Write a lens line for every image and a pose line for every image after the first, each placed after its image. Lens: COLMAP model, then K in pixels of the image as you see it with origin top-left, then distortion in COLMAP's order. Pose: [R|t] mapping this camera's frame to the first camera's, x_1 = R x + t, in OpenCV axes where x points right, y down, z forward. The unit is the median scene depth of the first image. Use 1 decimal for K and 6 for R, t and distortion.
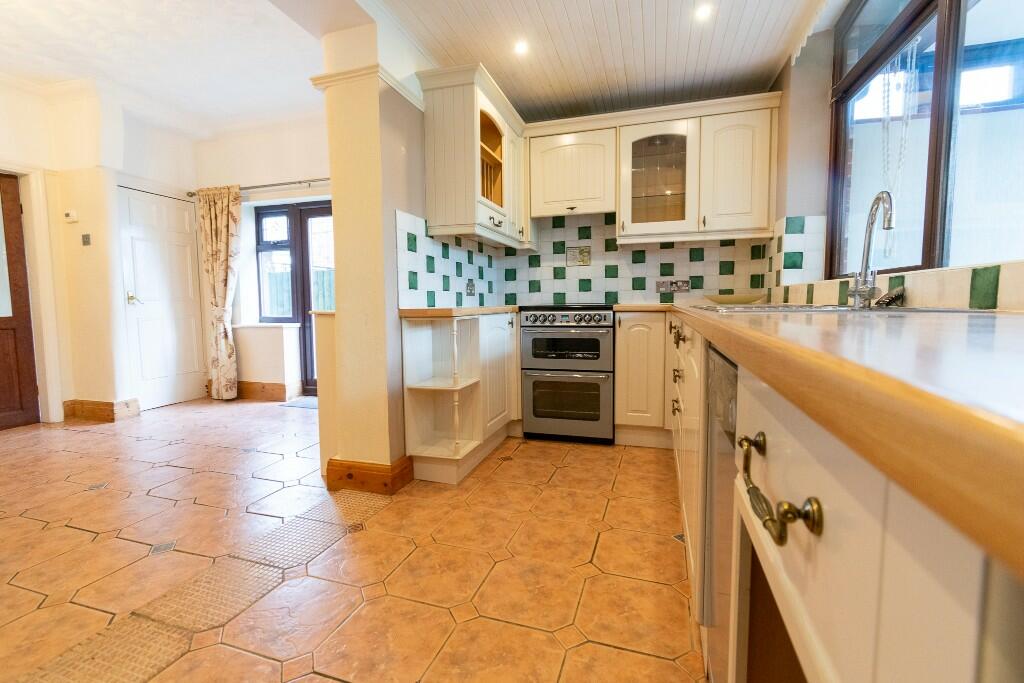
lens RADIAL K [[453.1, 0, 513.2], [0, 453.1, 334.9], [0, 0, 1]] dist [0.004831, -0.000670]
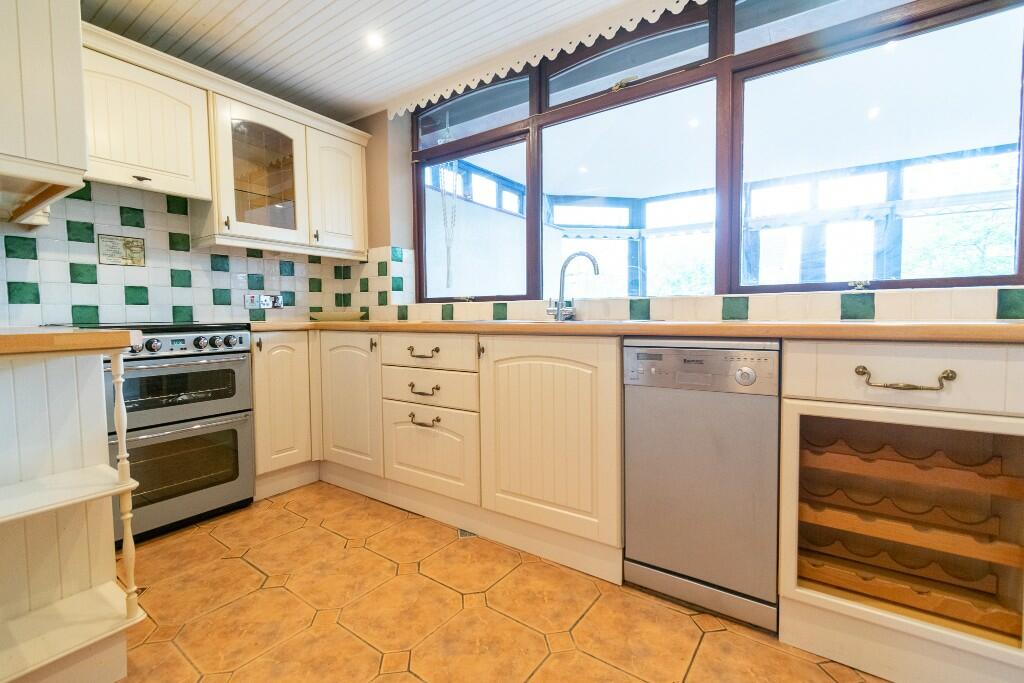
lens RADIAL K [[453.1, 0, 513.2], [0, 453.1, 334.9], [0, 0, 1]] dist [0.004831, -0.000670]
pose [[0.300573, -0.035223, 0.953108, -0.382105], [0.076658, 0.996977, 0.012670, -0.020980], [-0.950673, 0.069256, 0.302364, 0.330393]]
